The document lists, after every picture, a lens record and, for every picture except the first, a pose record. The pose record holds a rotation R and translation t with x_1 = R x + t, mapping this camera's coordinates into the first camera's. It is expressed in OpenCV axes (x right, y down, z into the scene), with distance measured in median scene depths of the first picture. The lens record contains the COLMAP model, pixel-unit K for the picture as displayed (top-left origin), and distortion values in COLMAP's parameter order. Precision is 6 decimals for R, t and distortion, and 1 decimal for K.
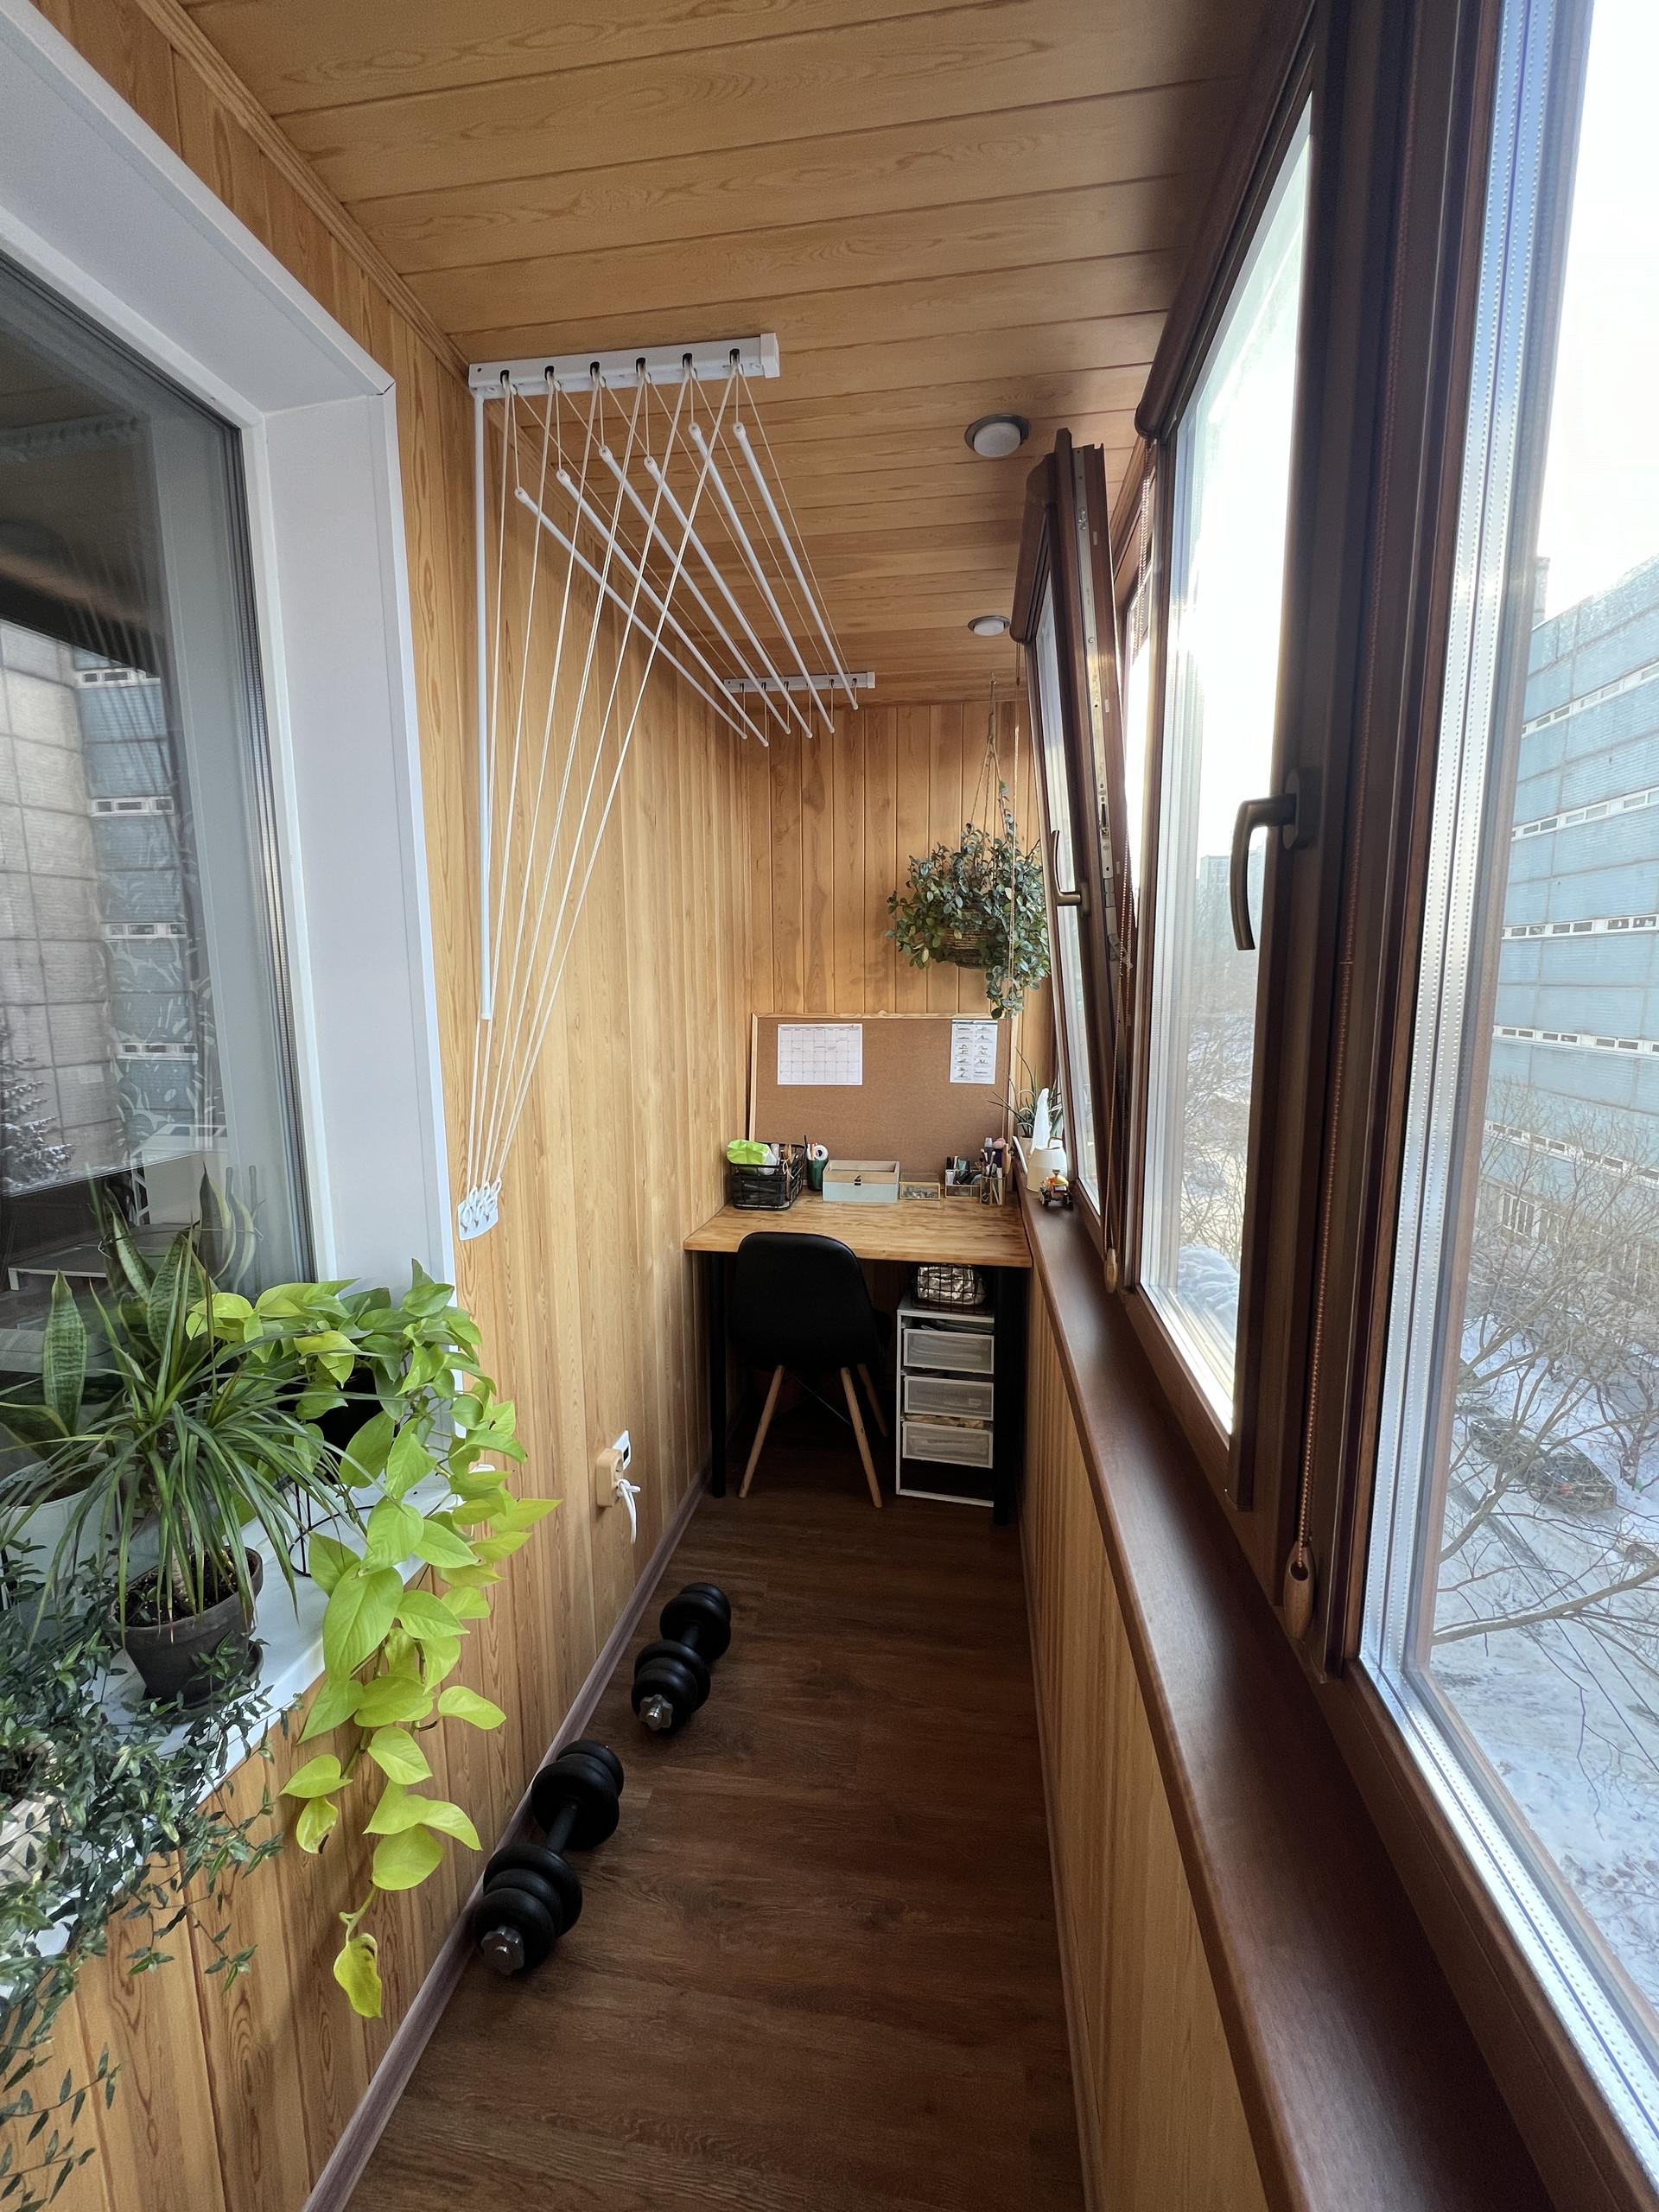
lens RADIAL K [[887.3, 0, 825.1], [0, 887.3, 1107.1], [0, 0, 1]] dist [-0.001272, 0.000399]
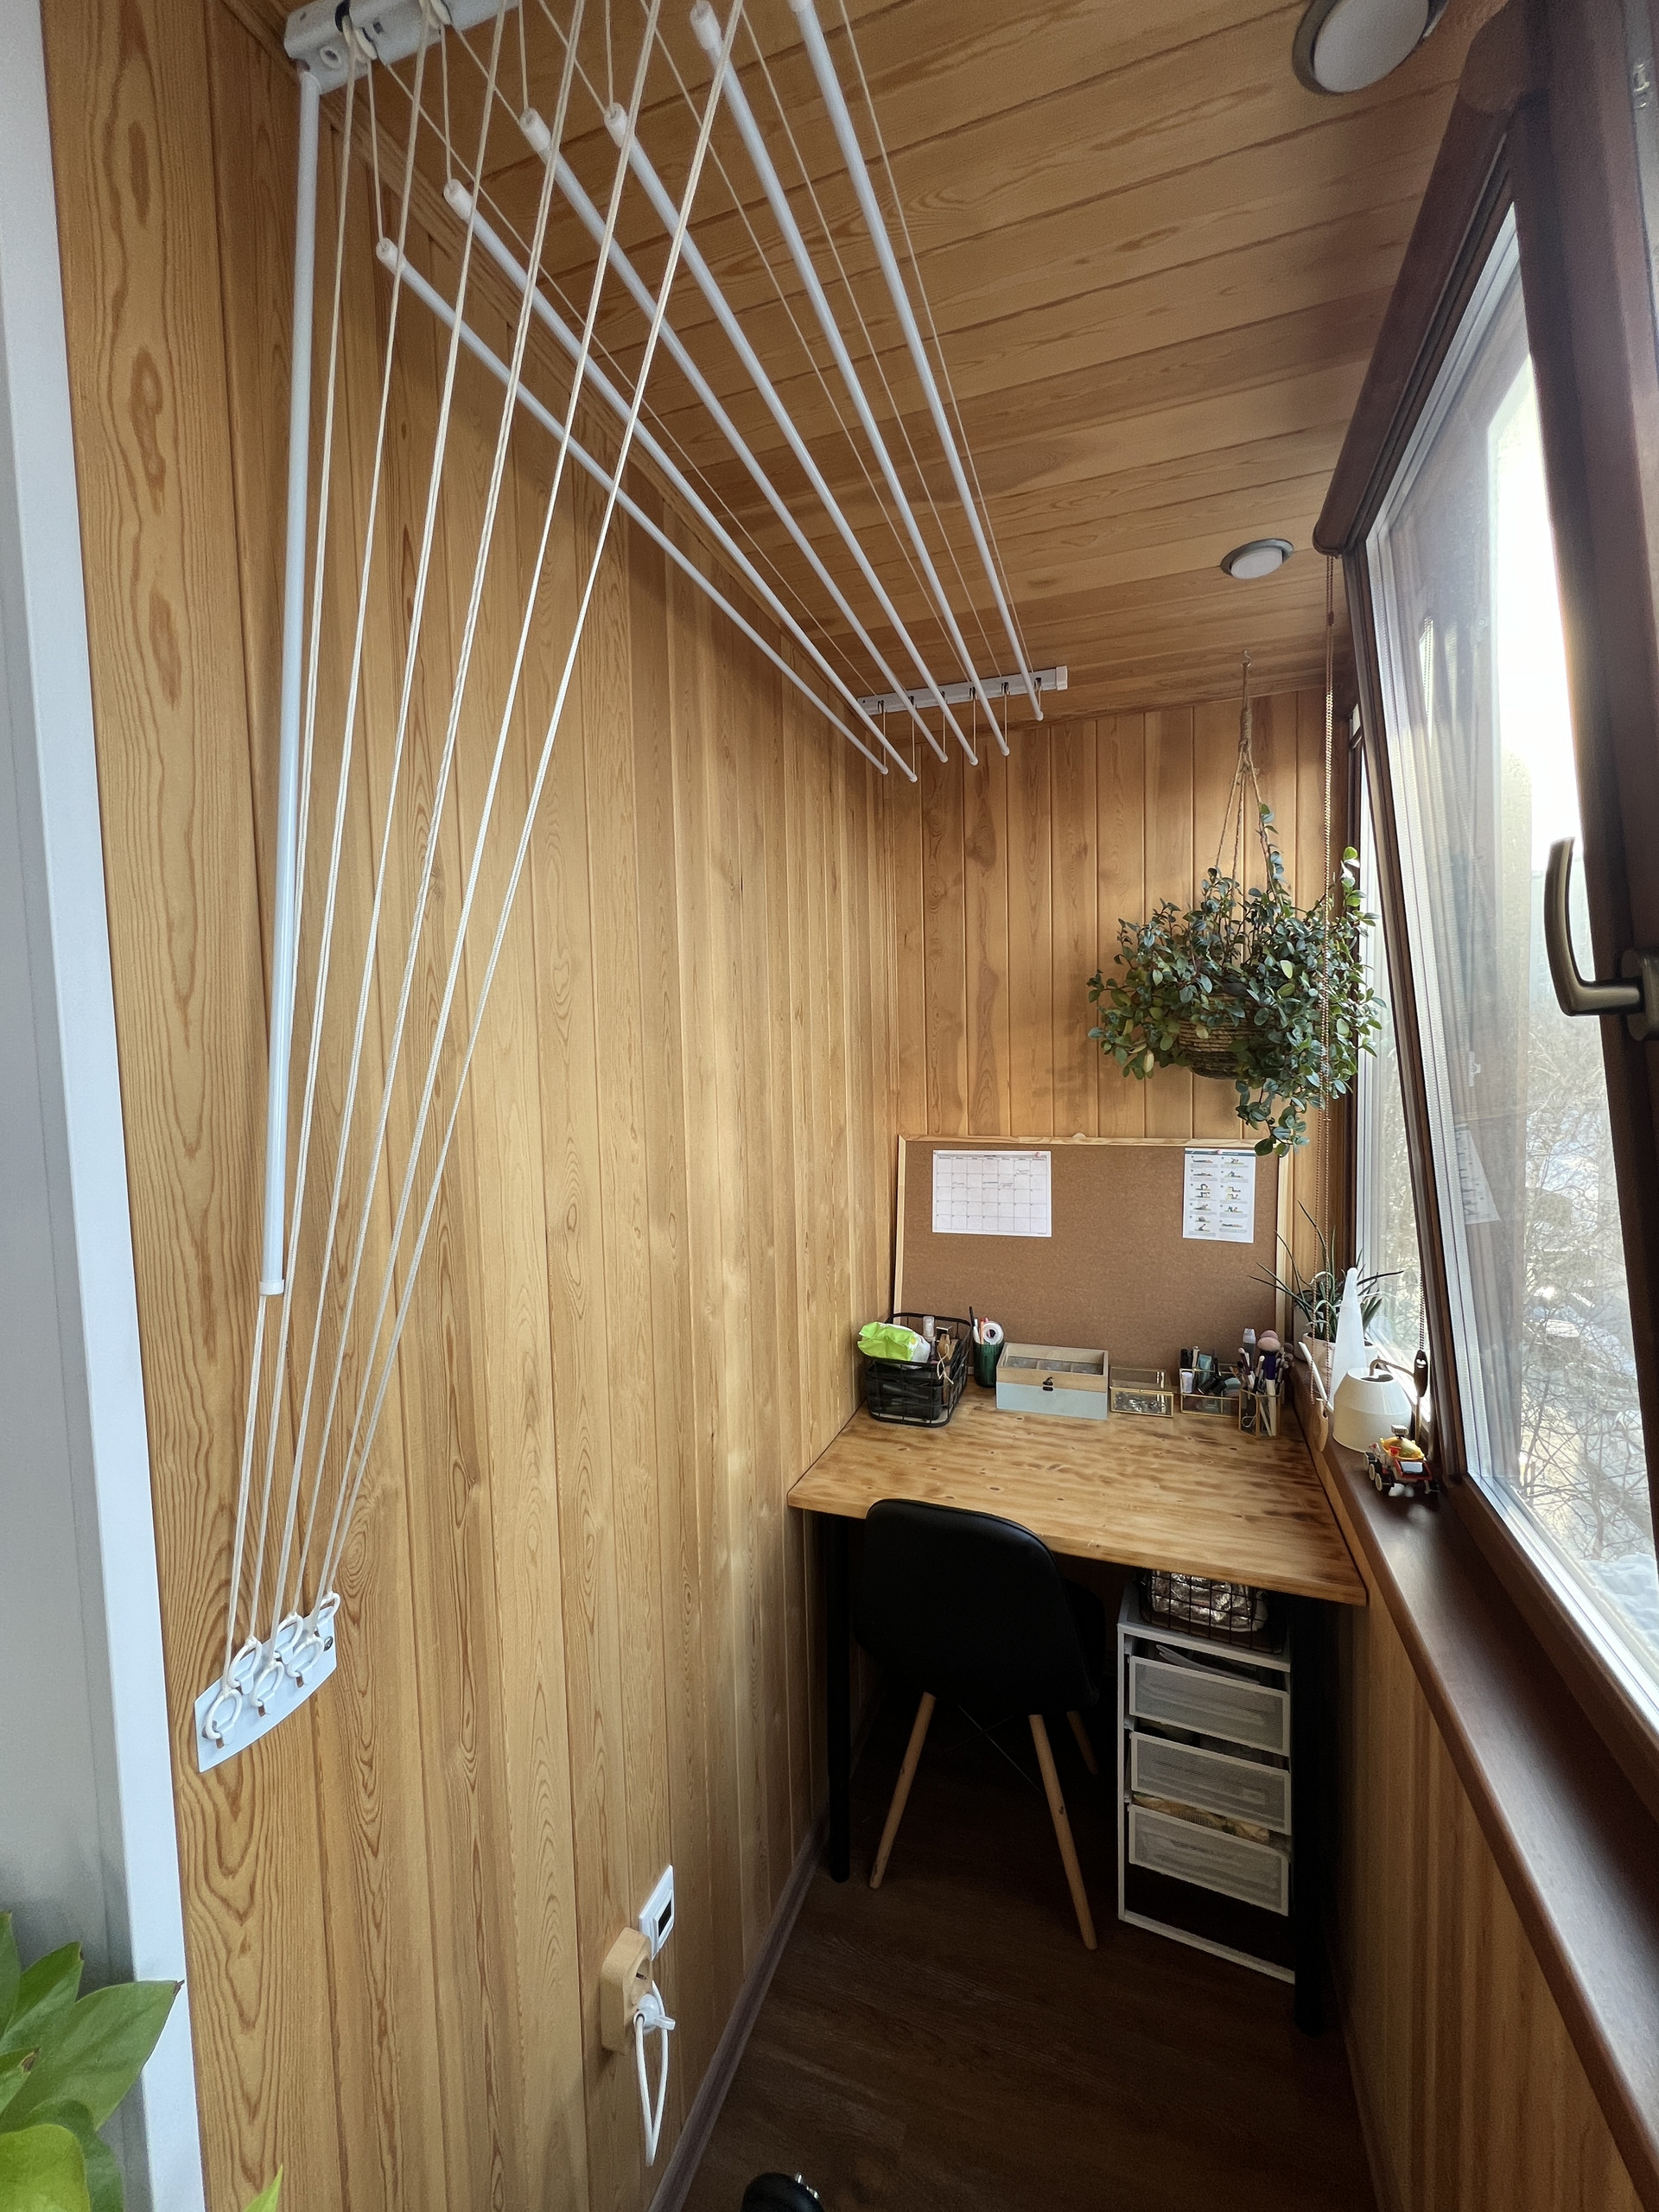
lens RADIAL K [[887.3, 0, 823.7], [0, 887.3, 1101.7], [0, 0, 1]] dist [-0.001272, 0.000399]
pose [[0.981429, -0.005471, -0.191746, -0.001085], [-0.010552, 0.996540, -0.082443, -0.086313], [0.191534, 0.082935, 0.977976, 0.306070]]
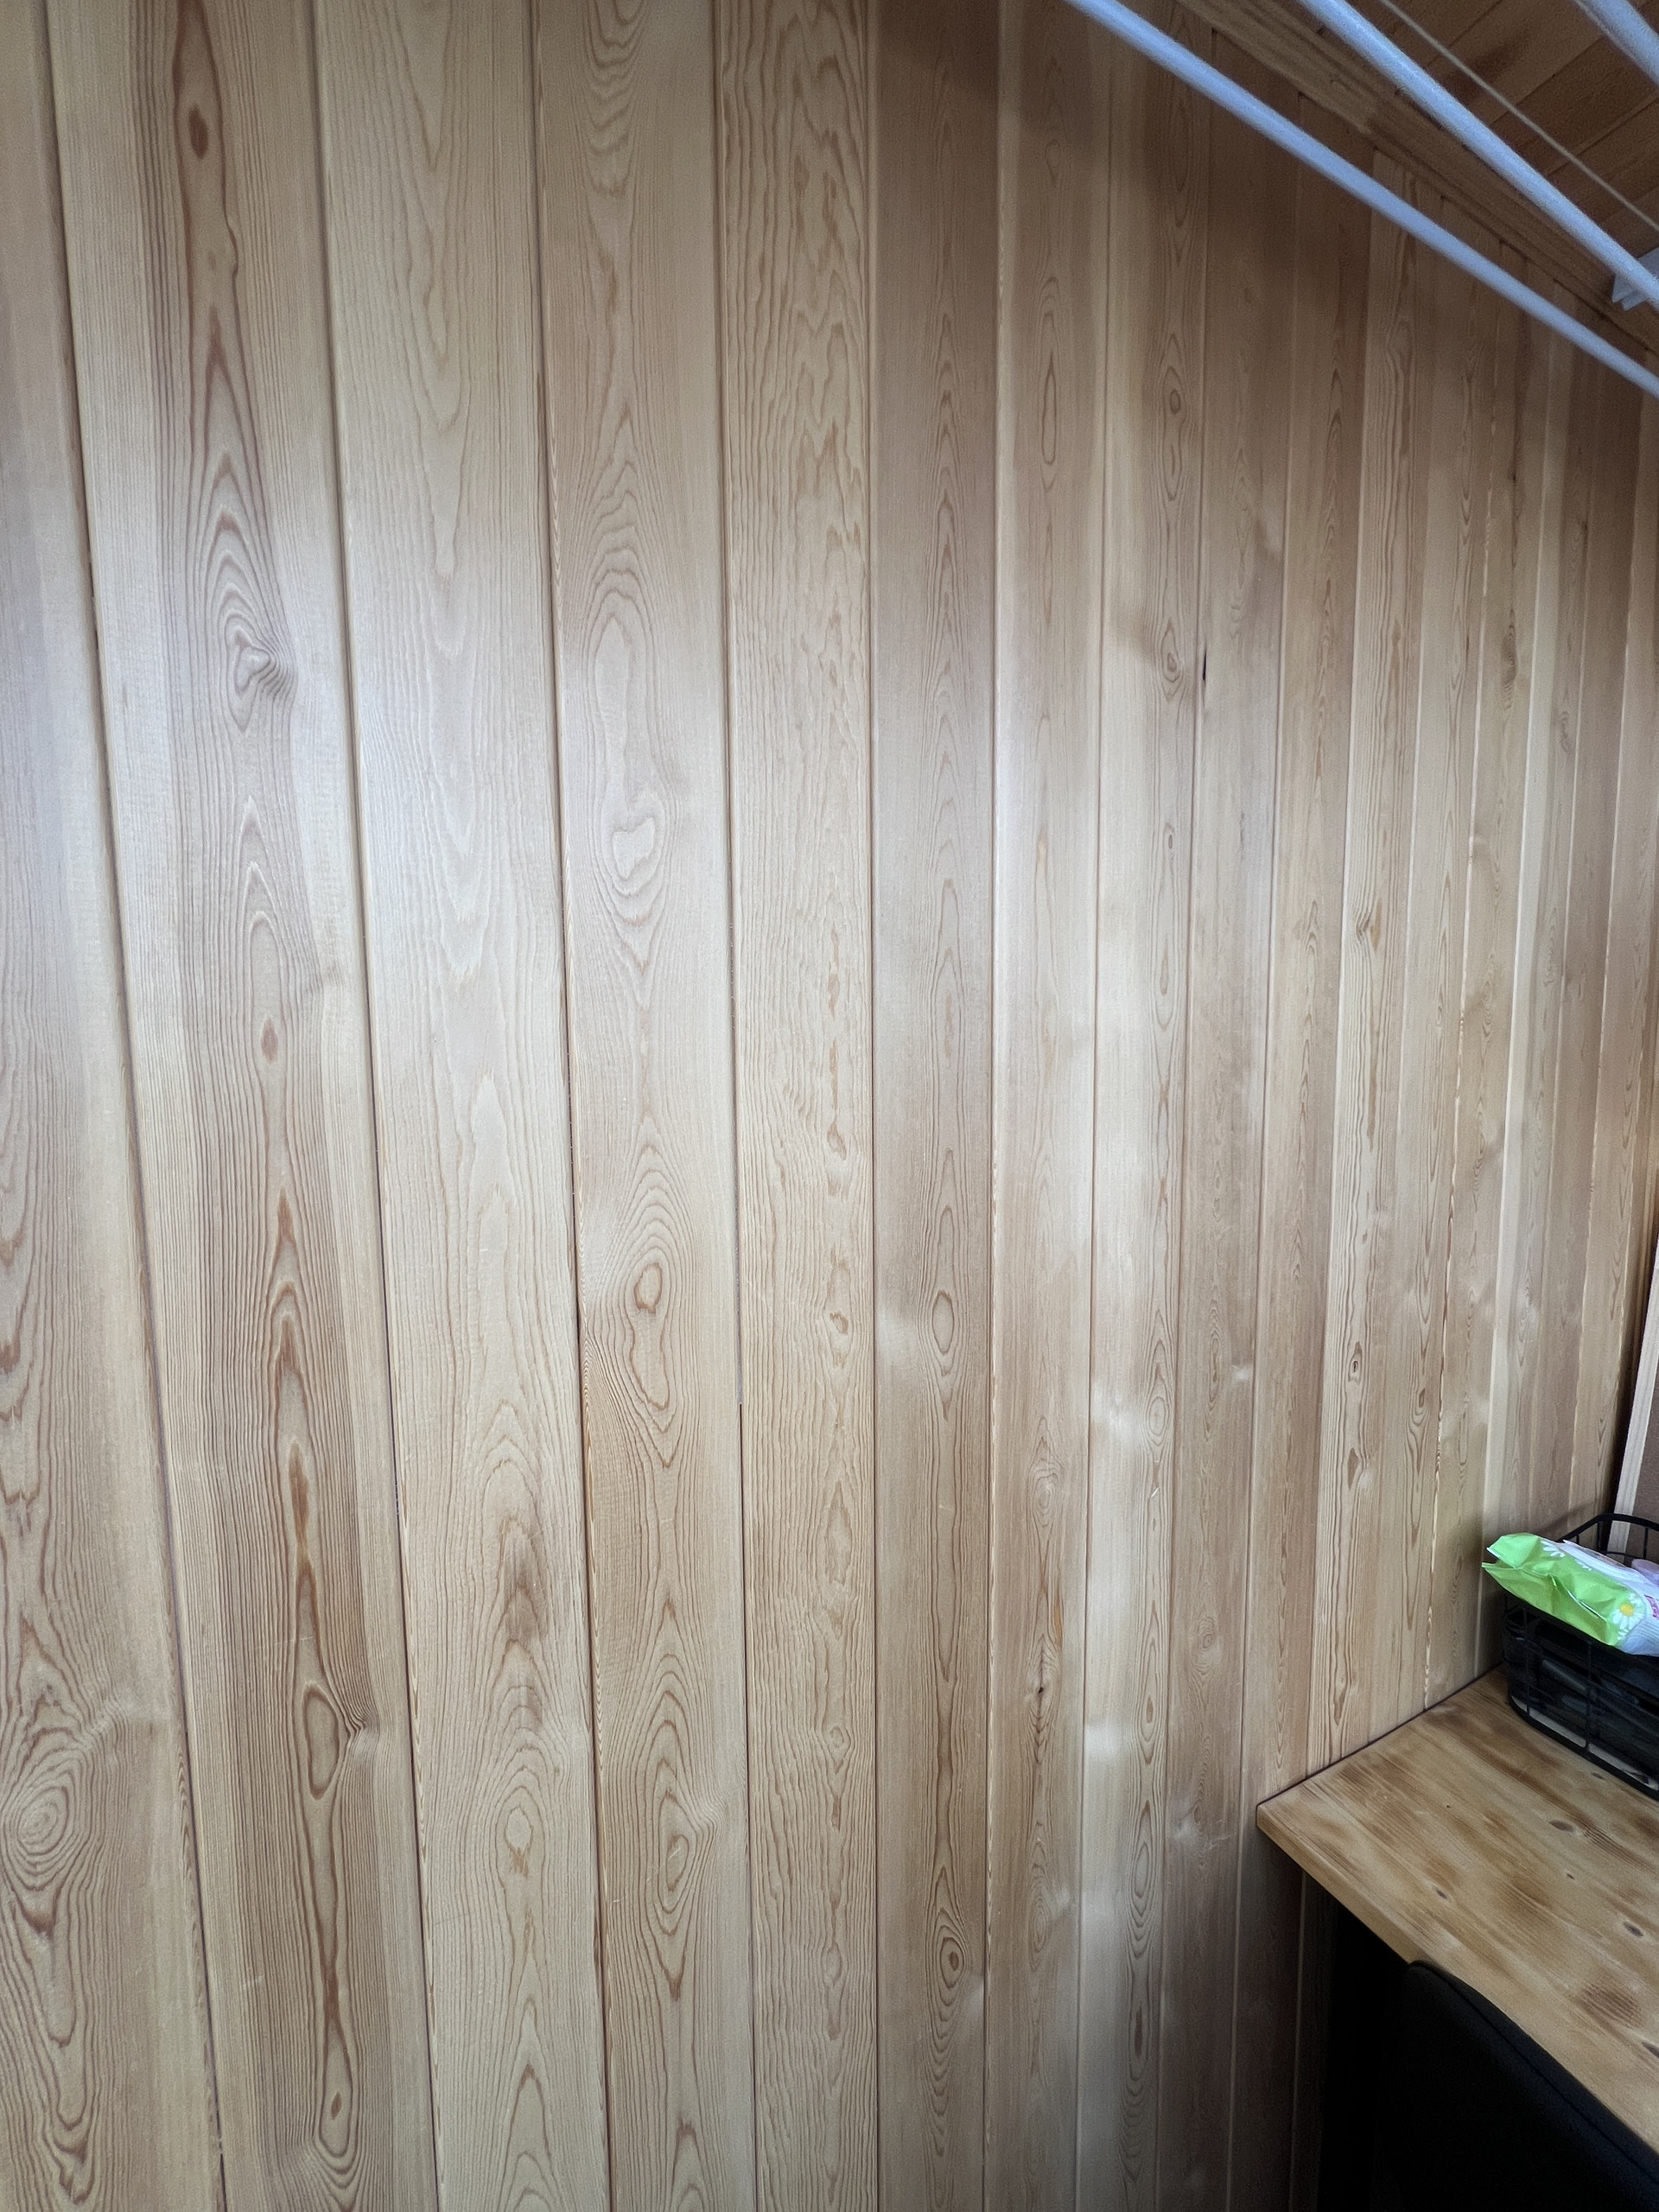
lens RADIAL K [[887.3, 0, 827.1], [0, 887.3, 1091.6], [0, 0, 1]] dist [-0.001272, 0.000399]
pose [[0.589996, 0.072857, -0.804113, 0.010677], [-0.115316, 0.993314, 0.005389, -0.120938], [0.799129, 0.089547, 0.594453, 0.580404]]
